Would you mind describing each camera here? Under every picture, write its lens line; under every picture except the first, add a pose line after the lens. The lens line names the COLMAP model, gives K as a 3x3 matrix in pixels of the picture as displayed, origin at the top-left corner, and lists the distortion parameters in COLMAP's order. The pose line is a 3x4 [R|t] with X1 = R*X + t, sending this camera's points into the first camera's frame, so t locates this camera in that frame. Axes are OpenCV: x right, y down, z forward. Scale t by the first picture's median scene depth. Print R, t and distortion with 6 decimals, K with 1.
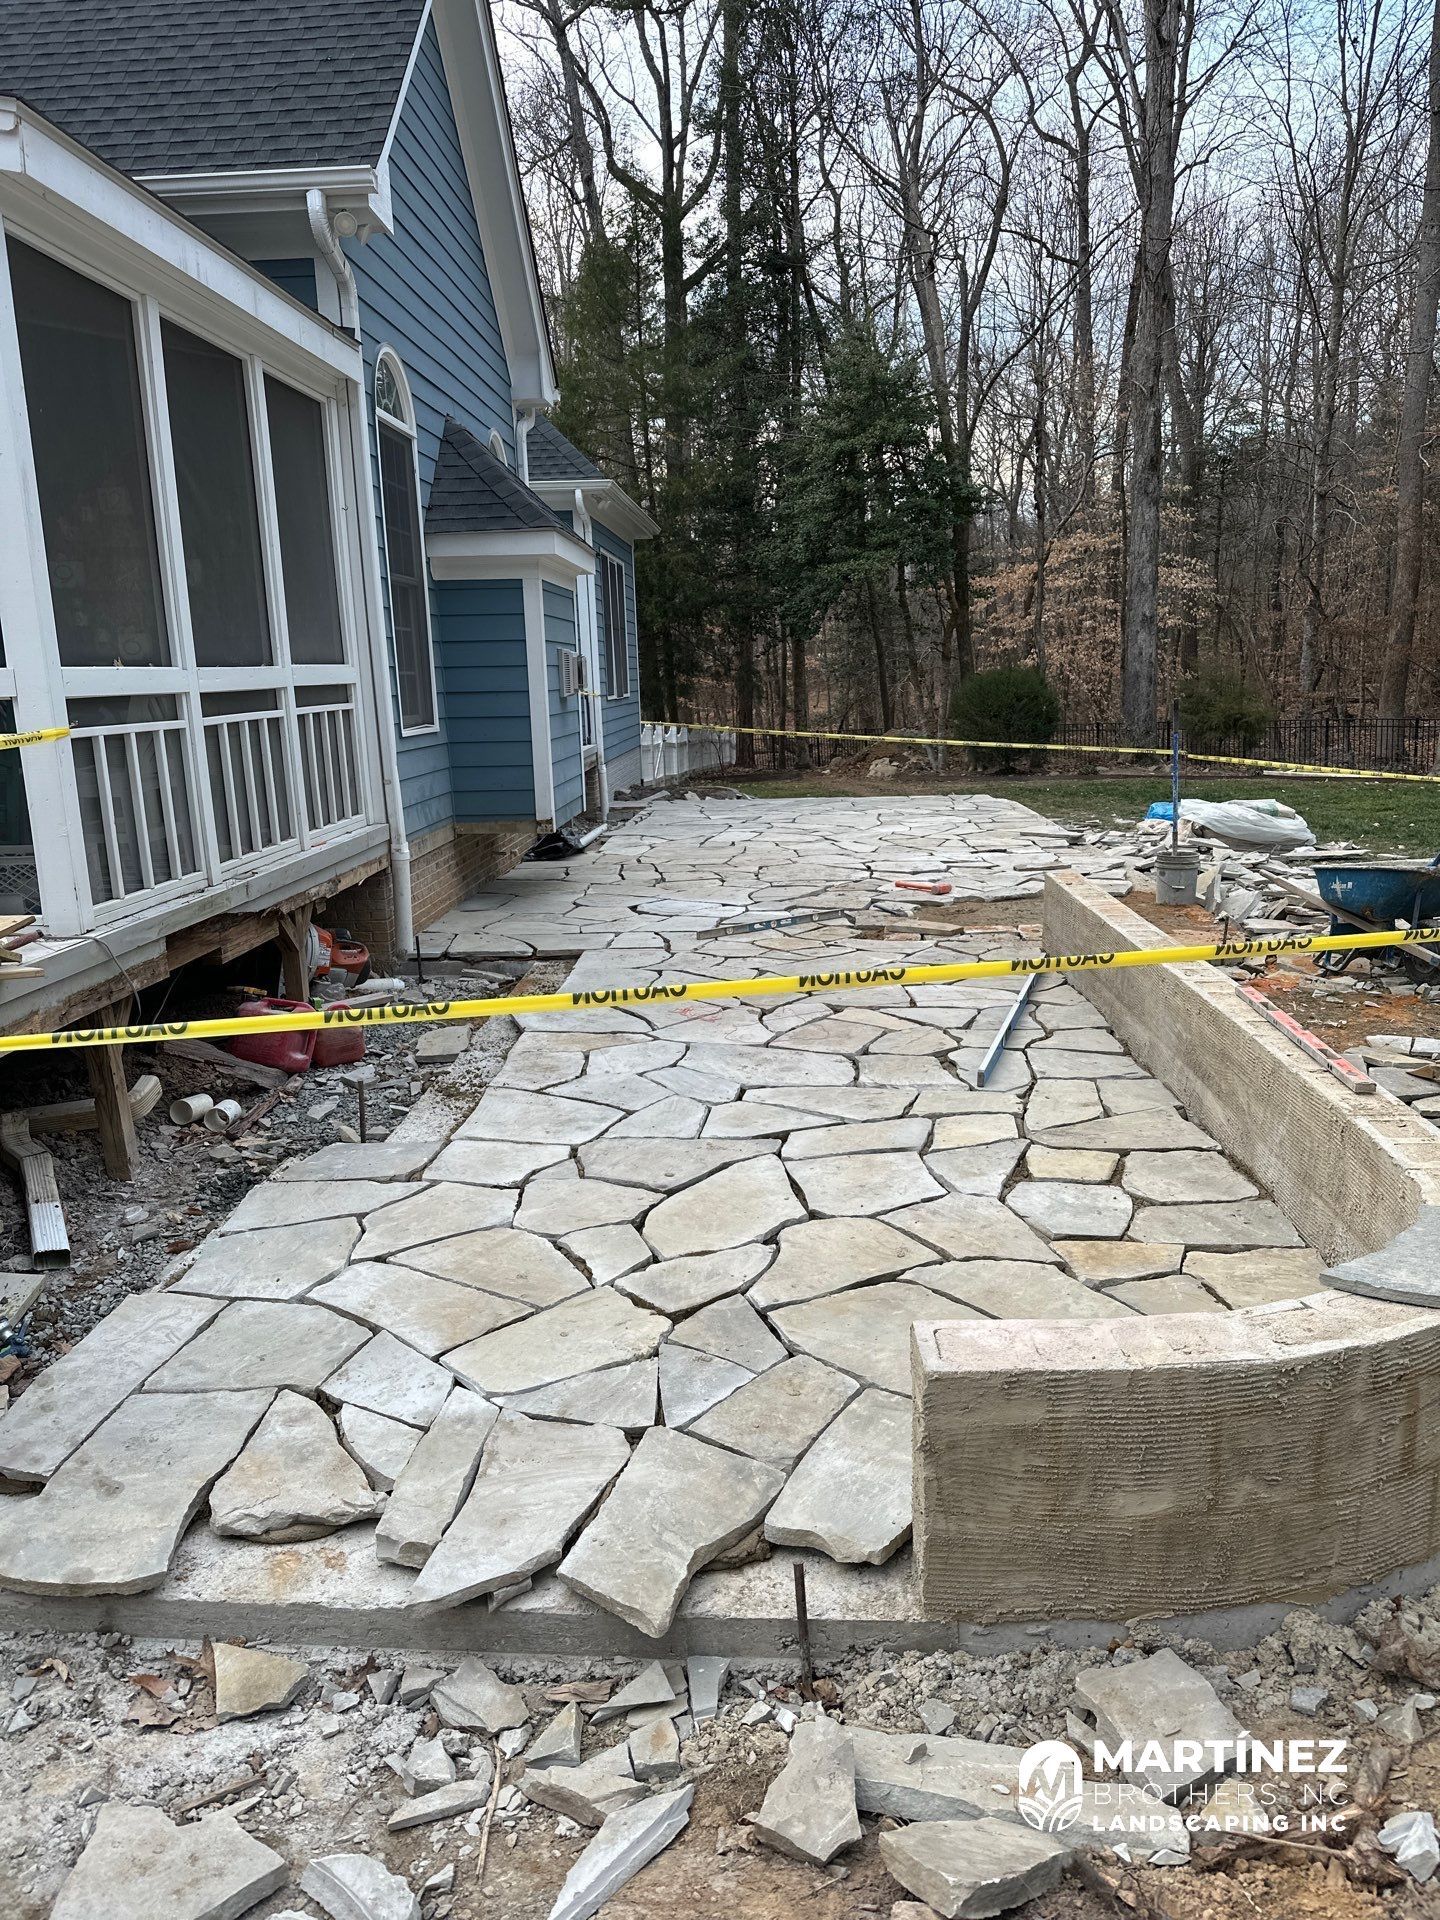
lens RADIAL K [[1385.4, 0, 720.0], [0, 1385.4, 960.0], [0, 0, 1]] dist [-0.003379, -0.004875]
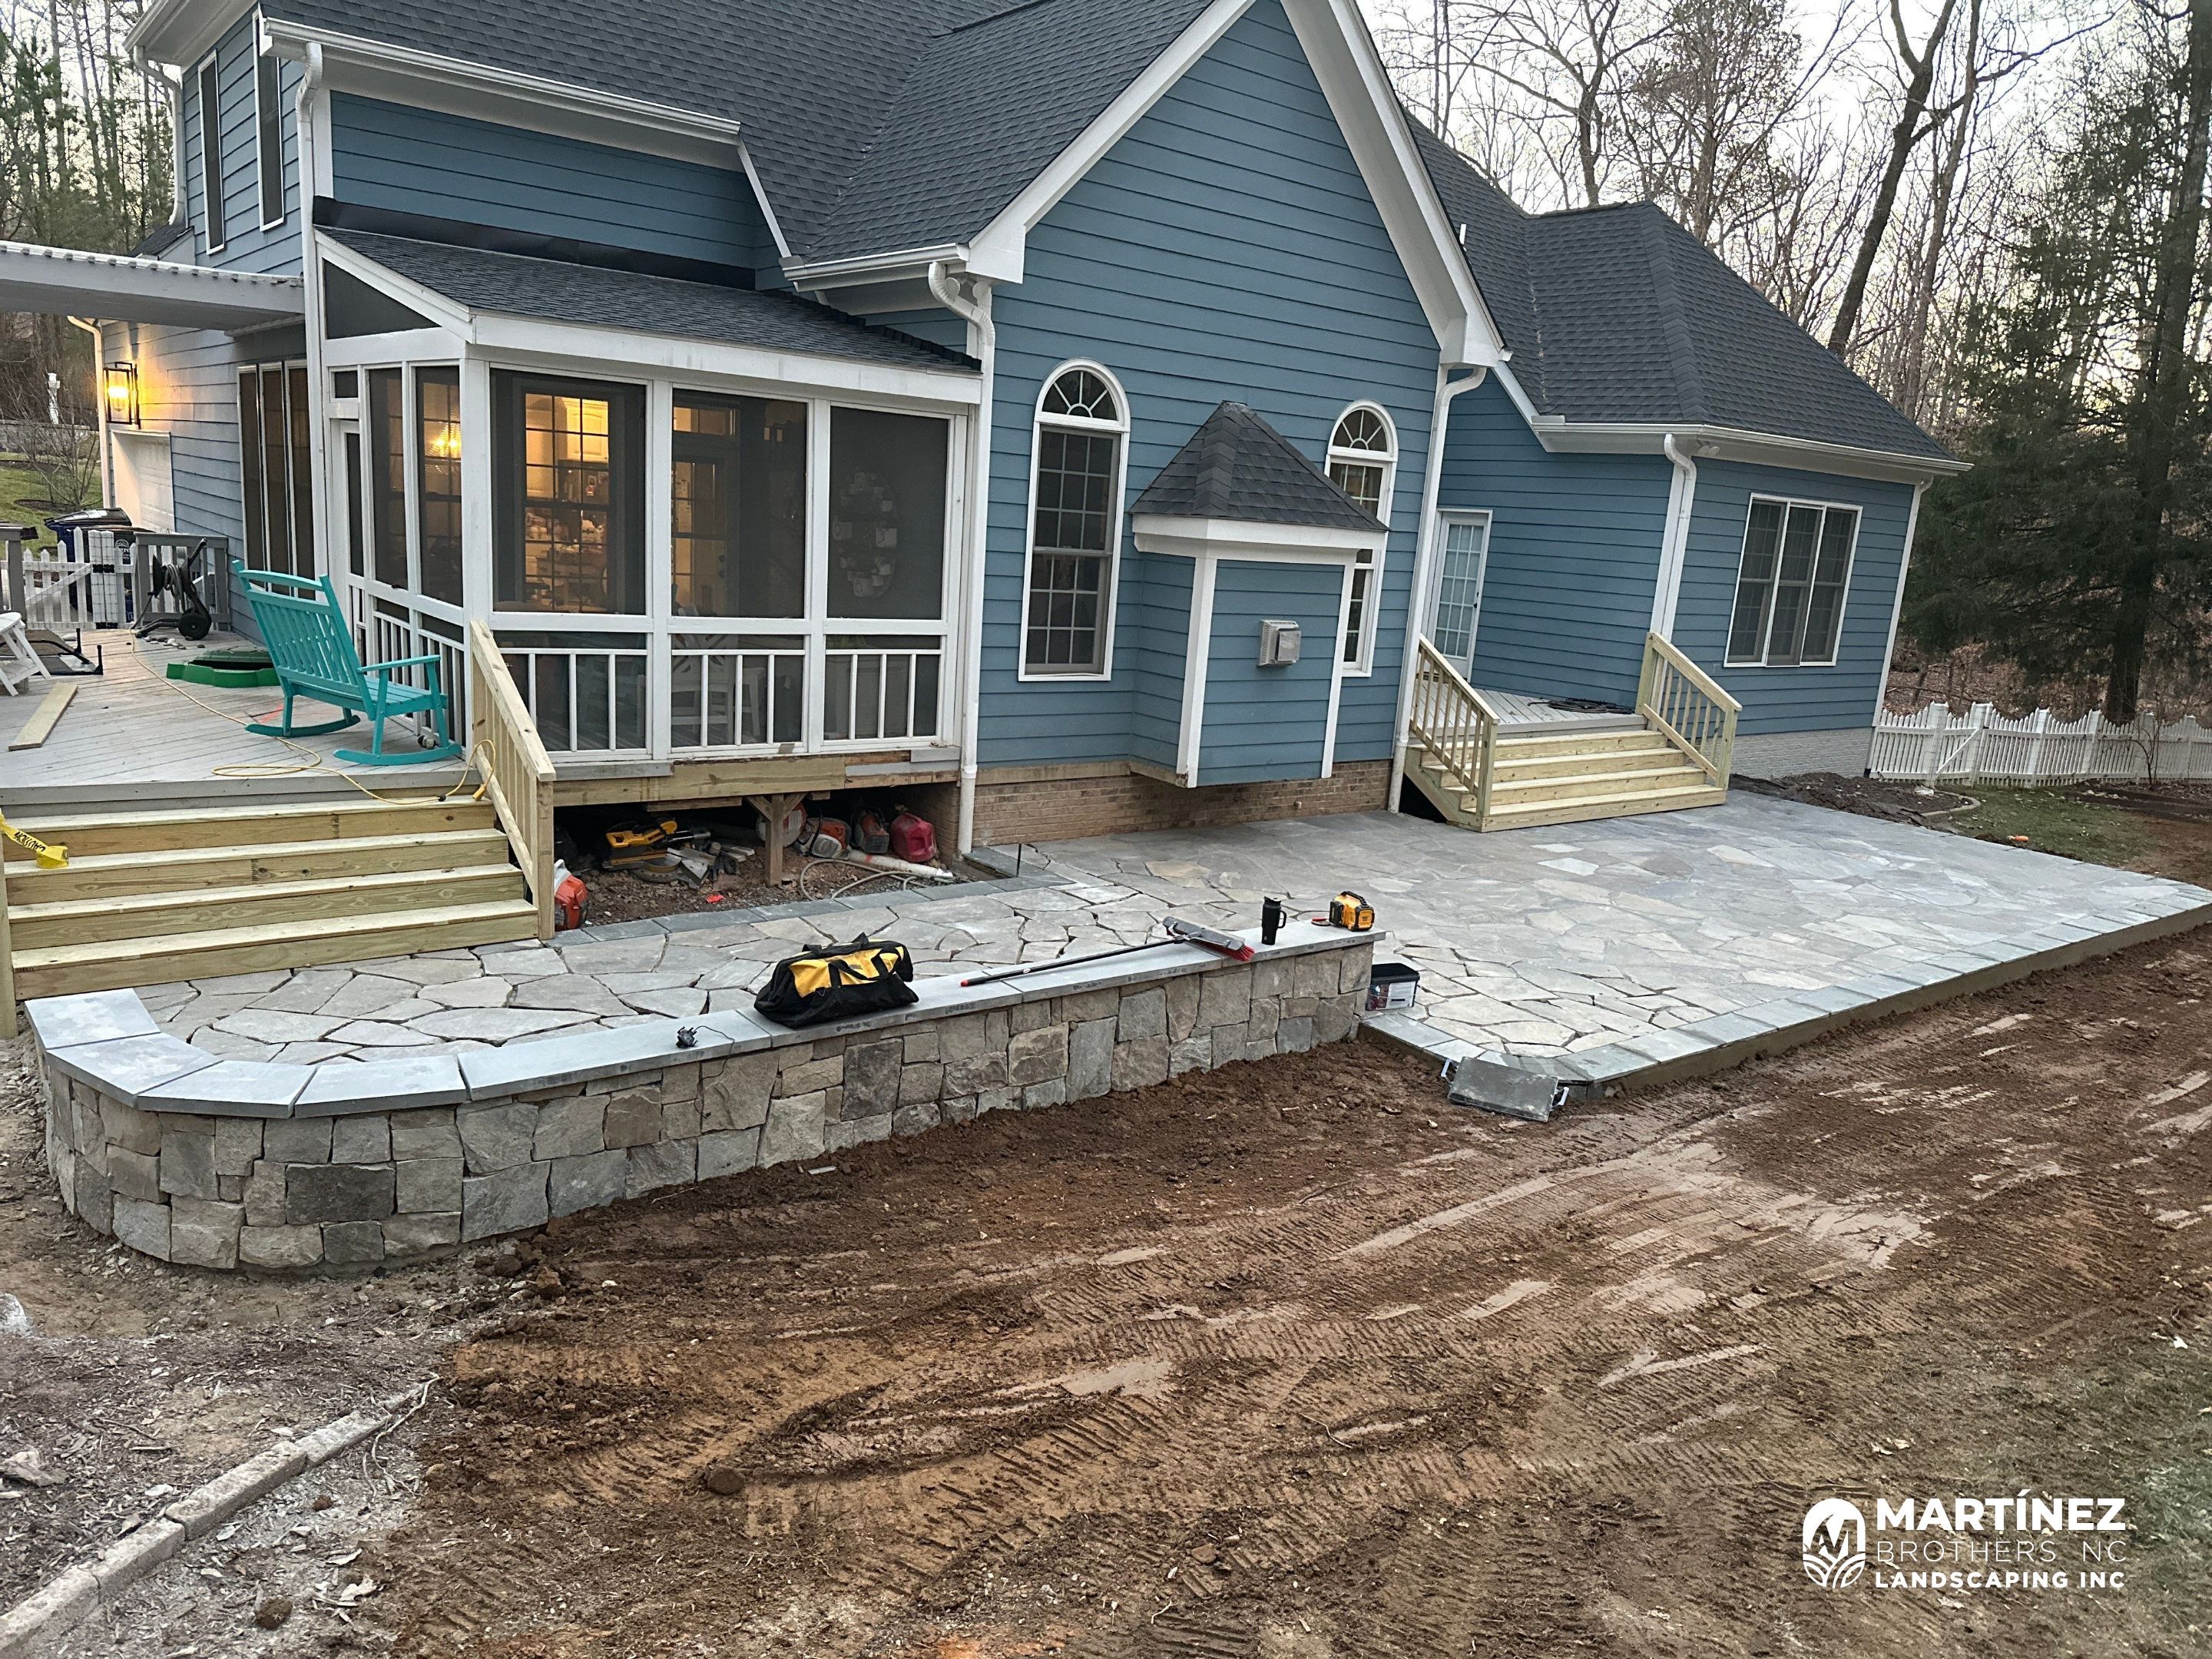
lens RADIAL K [[1512.9, 0, 1094.2], [0, 1512.9, 839.6], [0, 0, 1]] dist [0.074787, -0.086436]
pose [[0.648827, 0.239633, -0.722218, 0.919452], [-0.245307, 0.964317, 0.099582, -0.199247], [0.720311, 0.112554, 0.684459, 0.171602]]
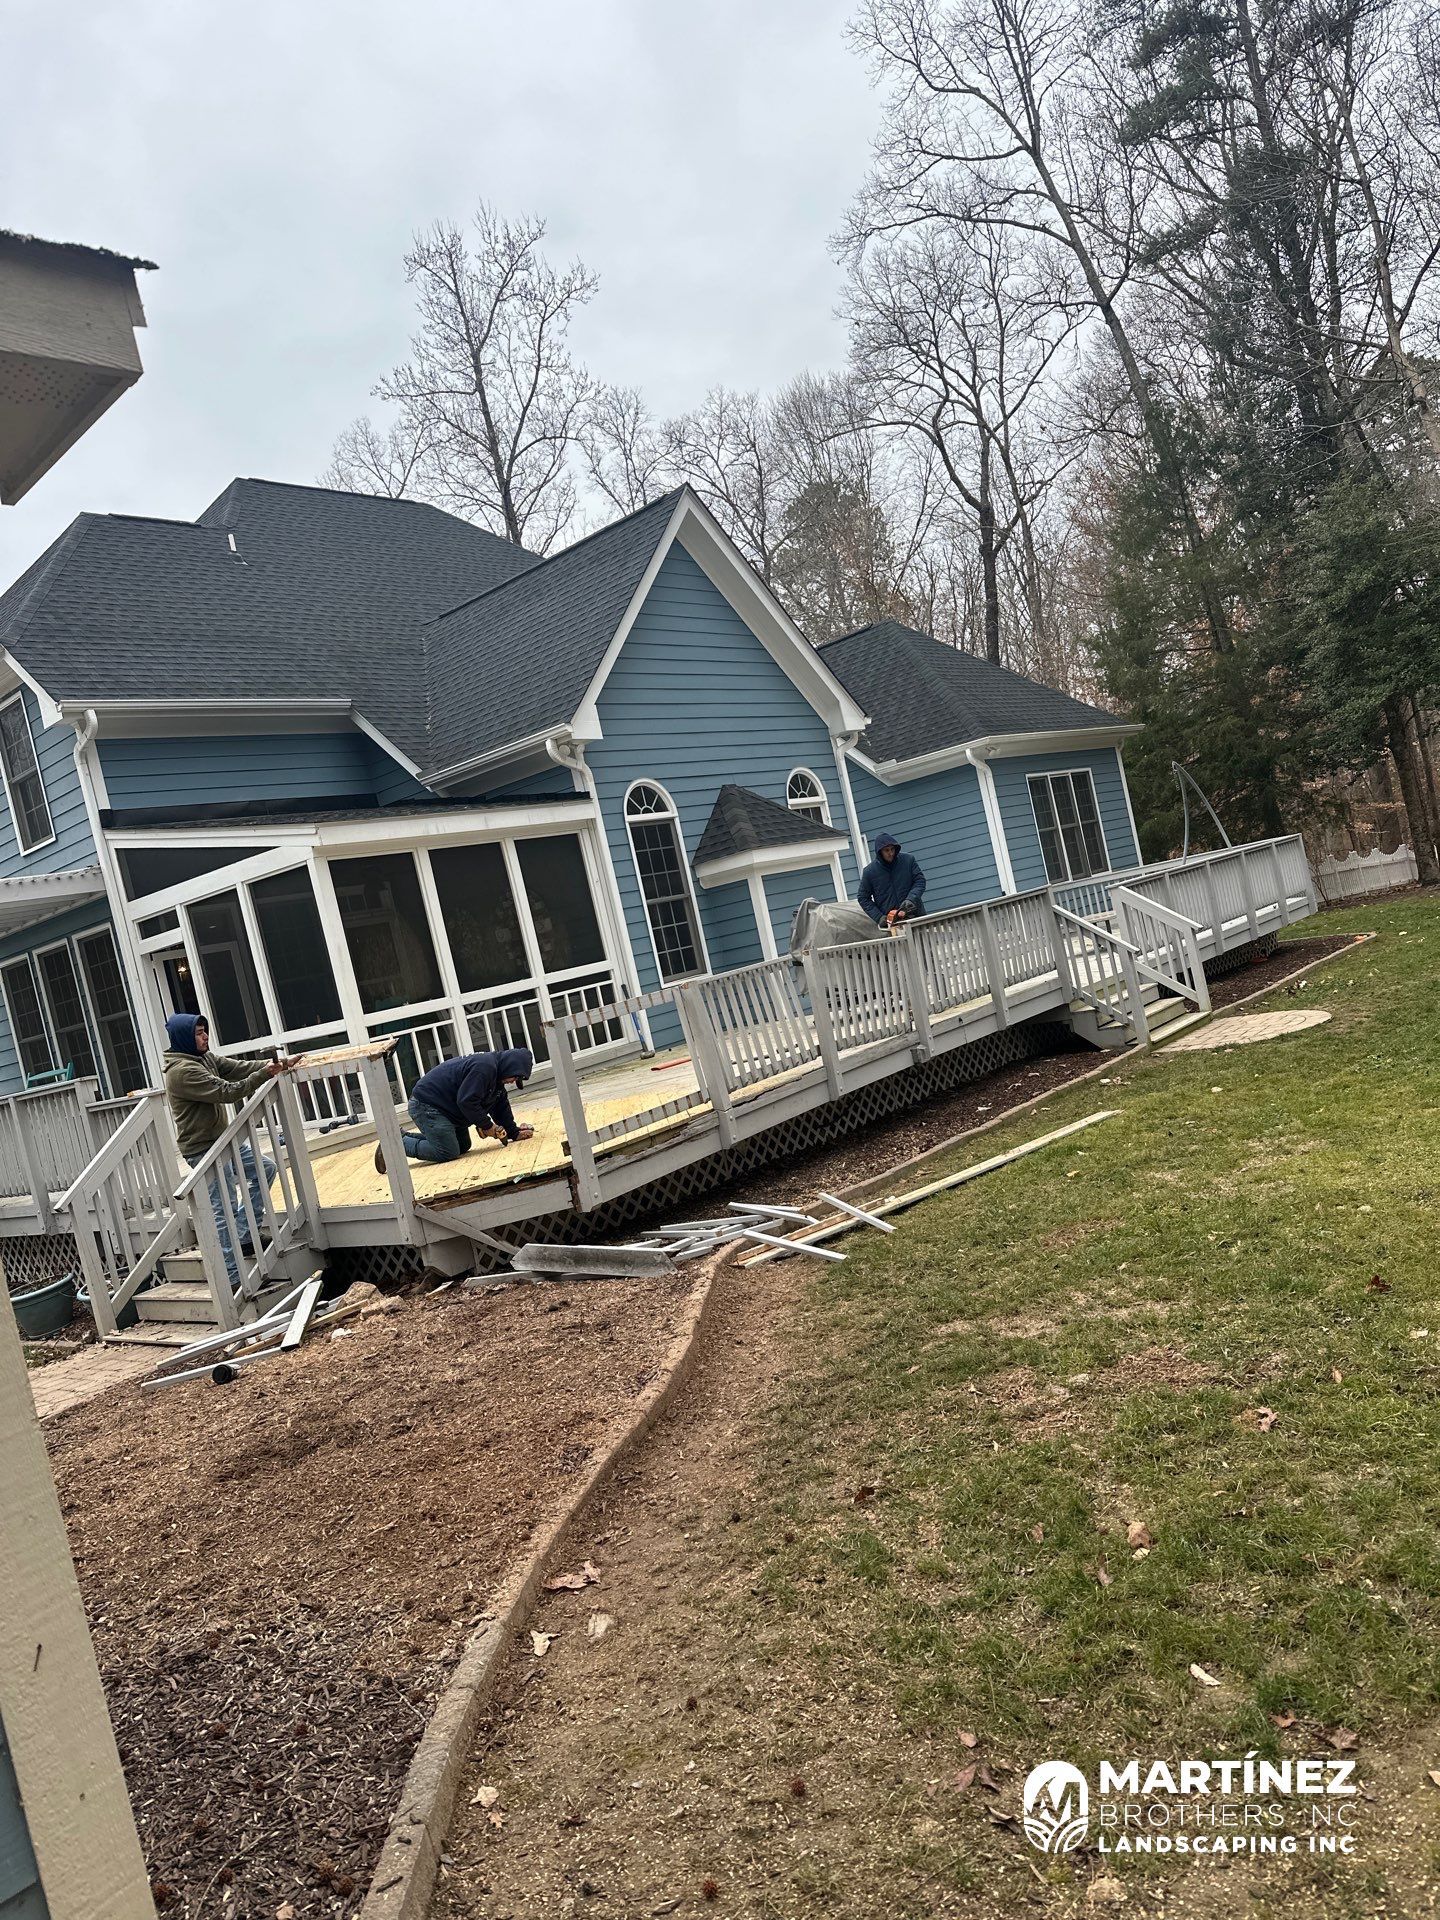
lens RADIAL K [[1338.9, 0, 720.0], [0, 1338.9, 960.0], [0, 0, 1]] dist [0.082022, -0.001522]
pose [[0.789894, -0.129281, -0.599461, 0.987137], [0.065445, 0.989715, -0.127208, 0.029814], [0.609741, 0.061249, 0.790231, -0.365376]]
